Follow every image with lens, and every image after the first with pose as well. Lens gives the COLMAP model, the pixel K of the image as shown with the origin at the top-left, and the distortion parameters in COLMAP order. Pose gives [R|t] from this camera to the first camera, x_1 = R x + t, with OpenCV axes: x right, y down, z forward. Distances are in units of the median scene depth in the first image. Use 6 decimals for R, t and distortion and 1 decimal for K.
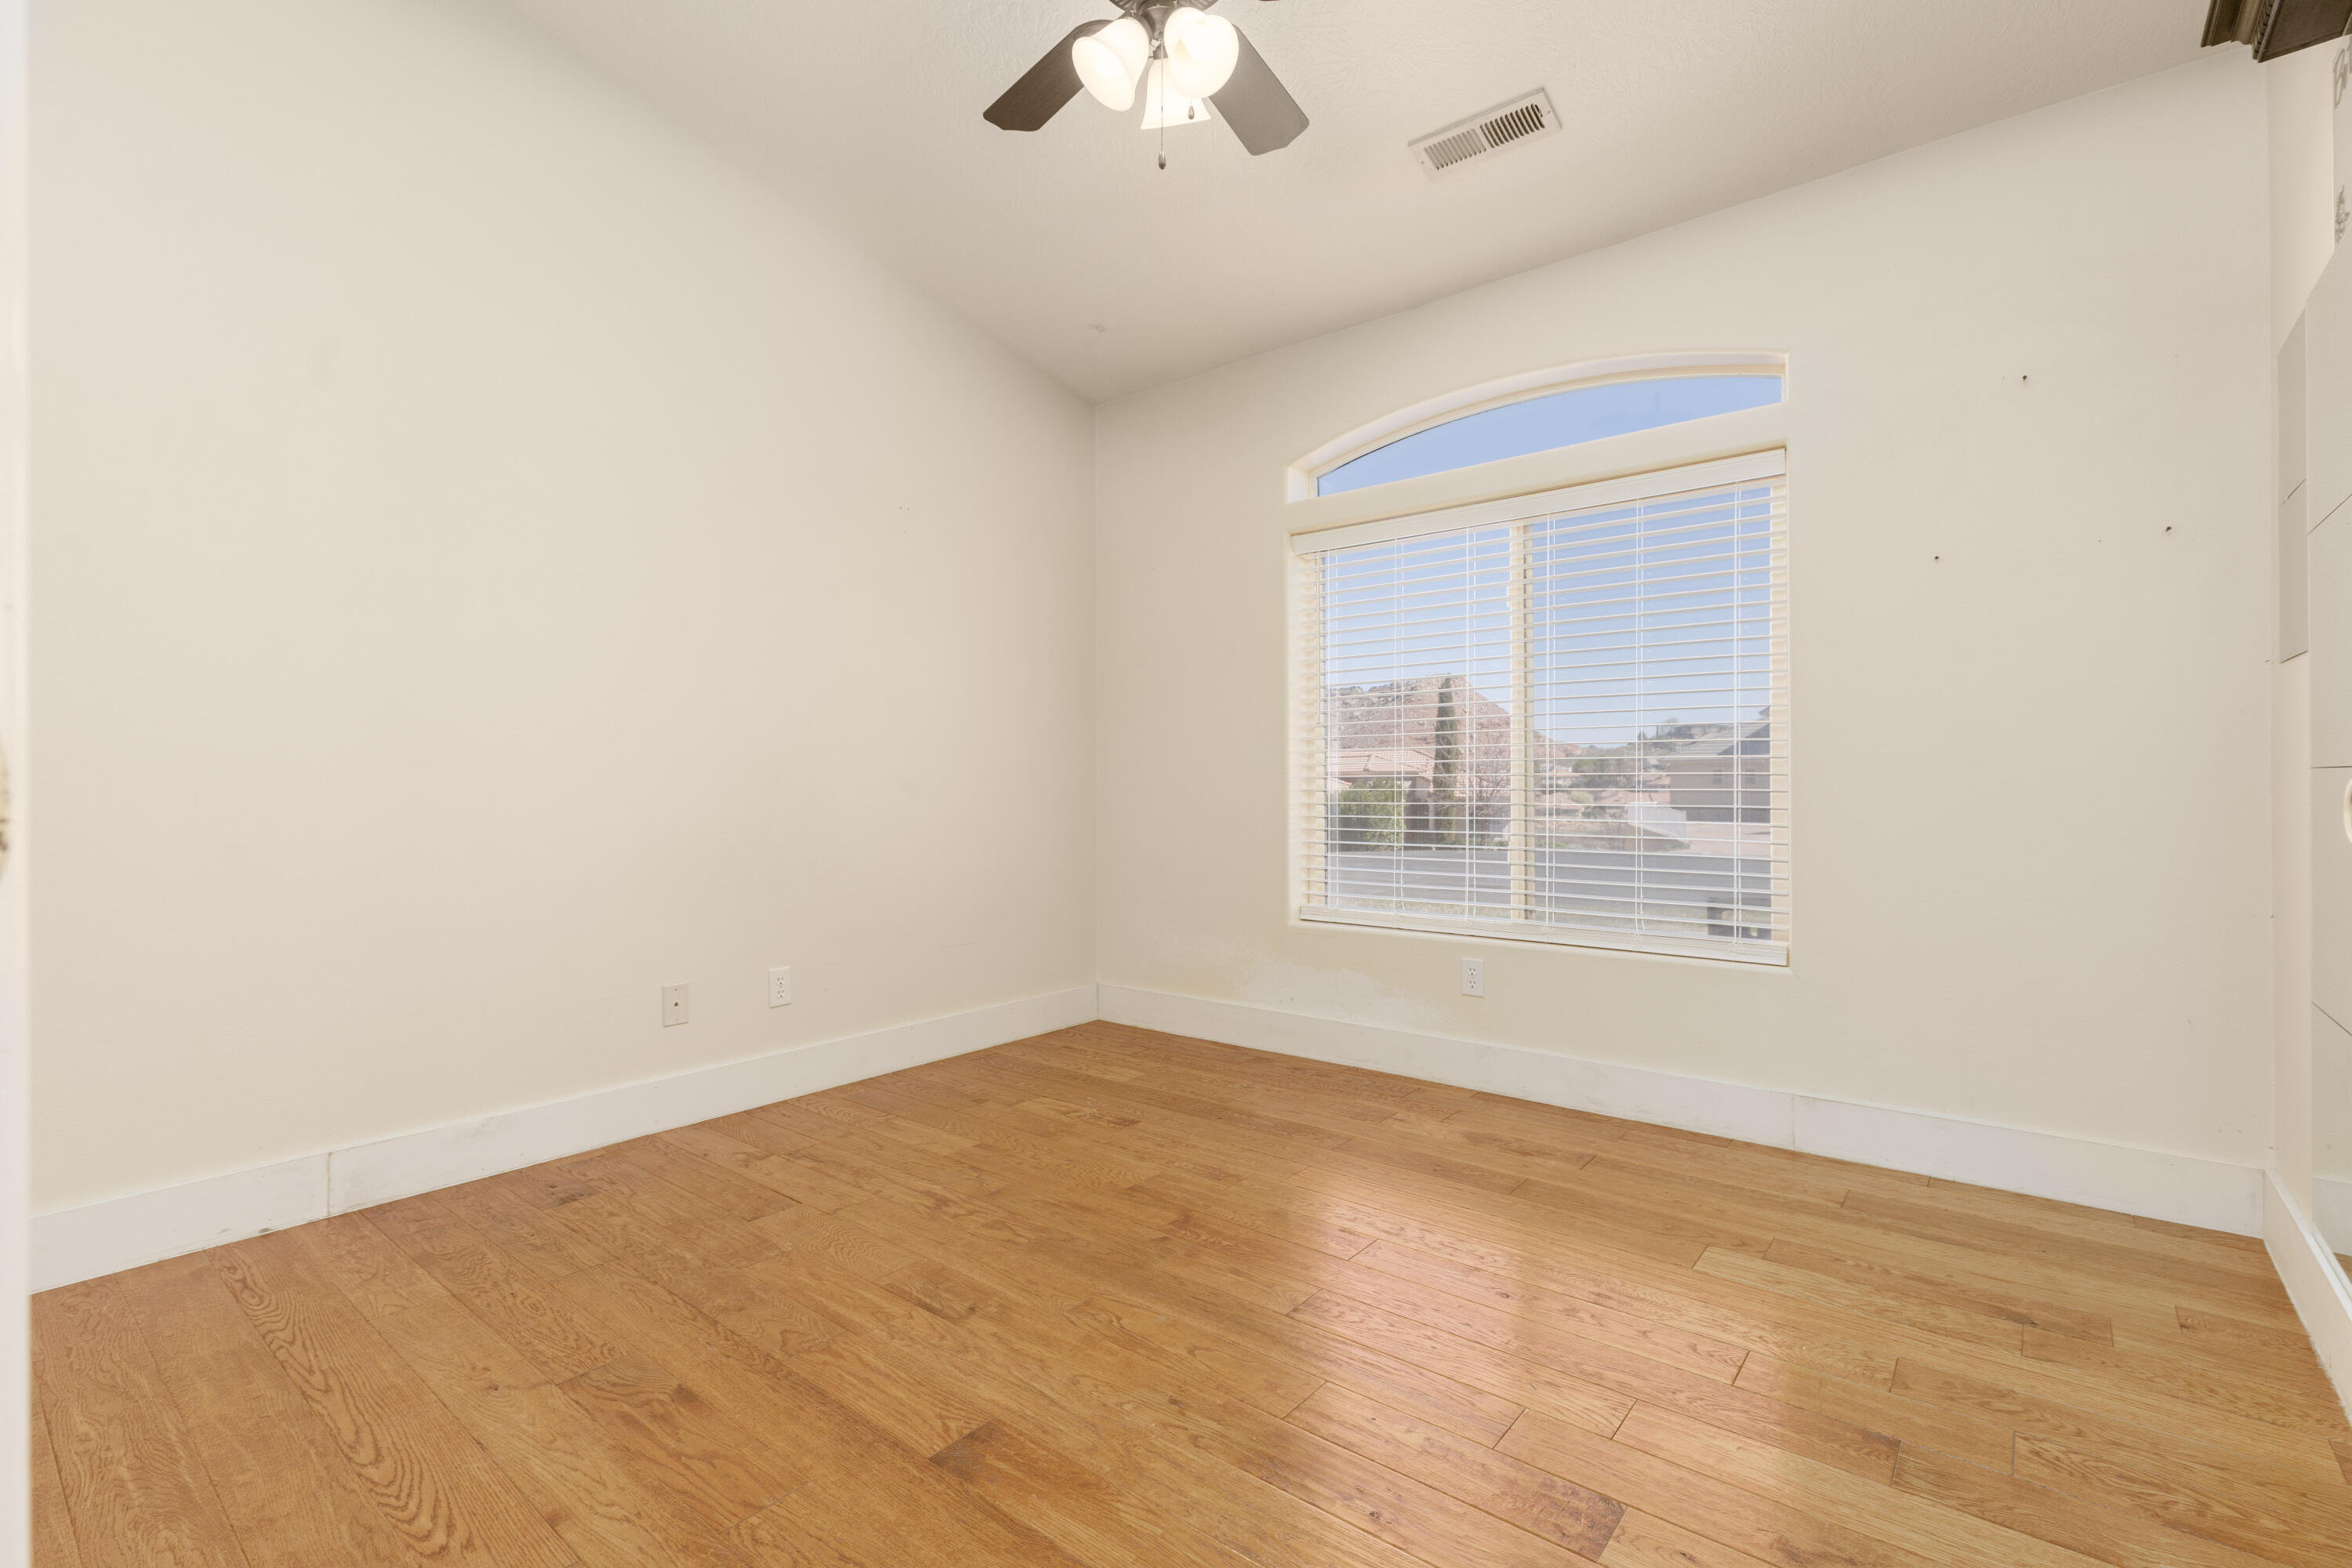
lens RADIAL K [[1046.7, 0, 1186.7], [0, 1046.7, 784.5], [0, 0, 1]] dist [0.005270, -0.000160]
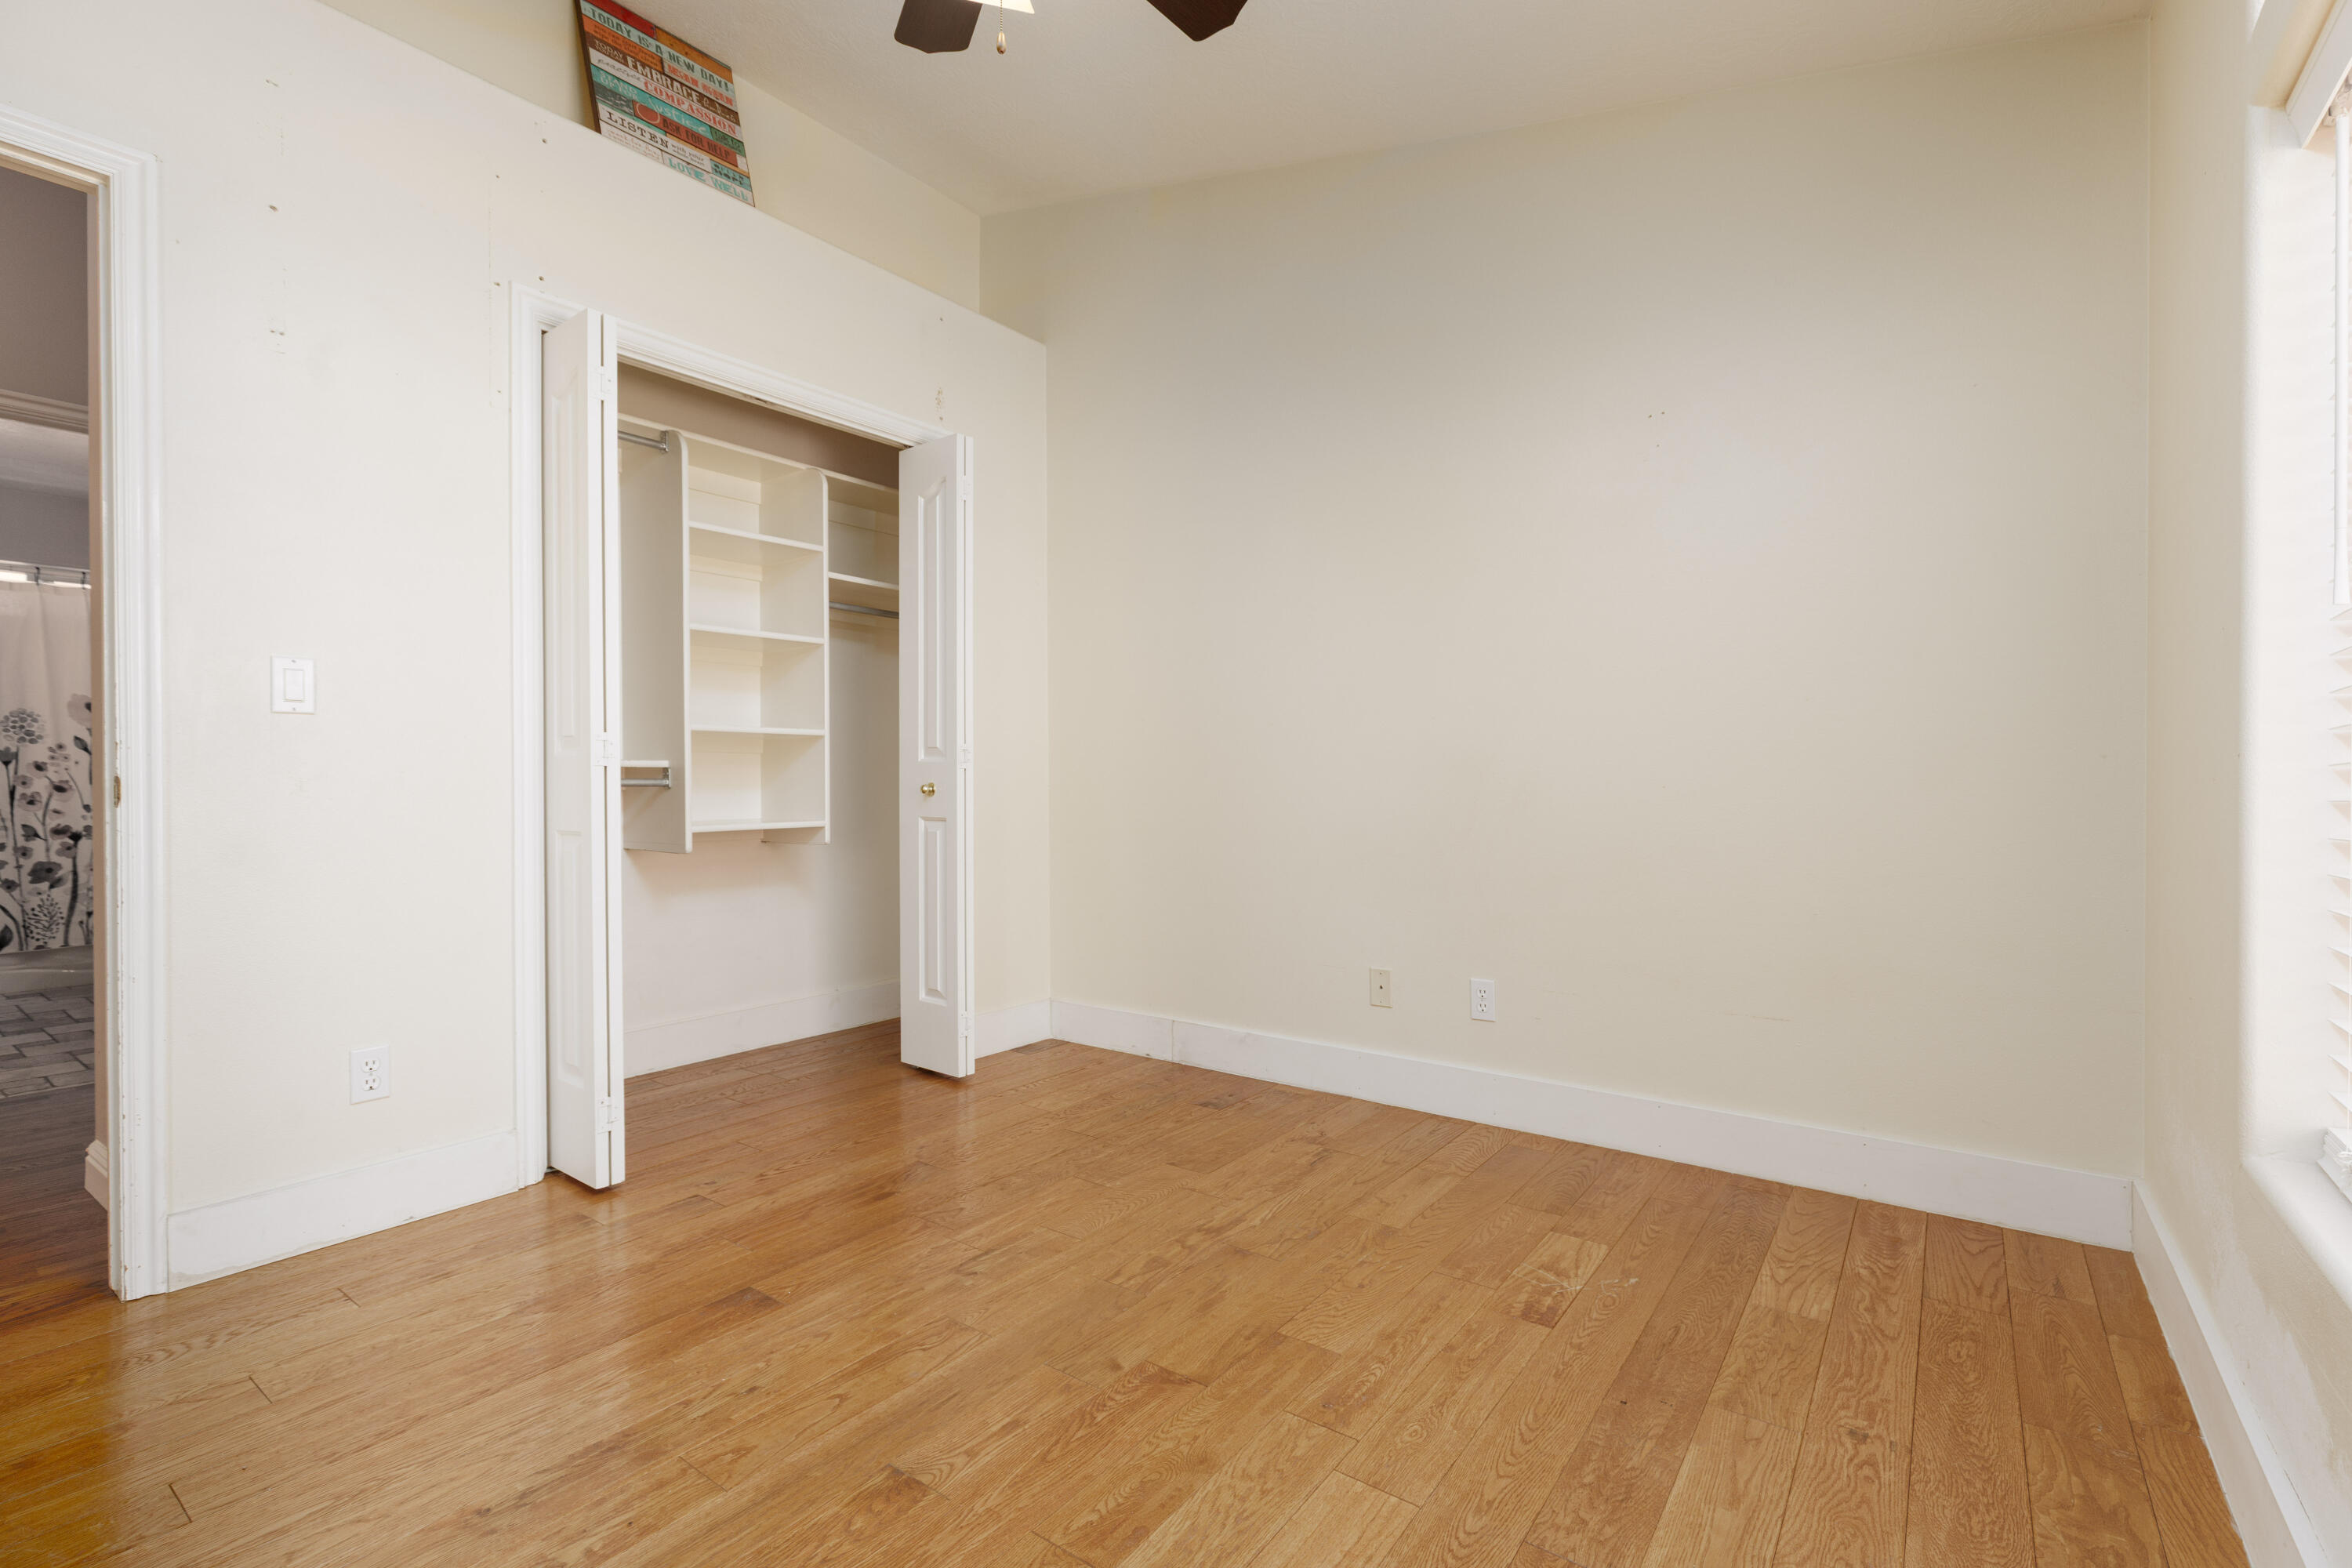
lens RADIAL K [[1046.7, 0, 1179.9], [0, 1046.7, 783.3], [0, 0, 1]] dist [0.005270, -0.000160]
pose [[0.047773, 0.010098, -0.998807, 0.652307], [0.002210, 0.999945, 0.010216, -0.008986], [0.998856, -0.002696, 0.047748, 0.869193]]
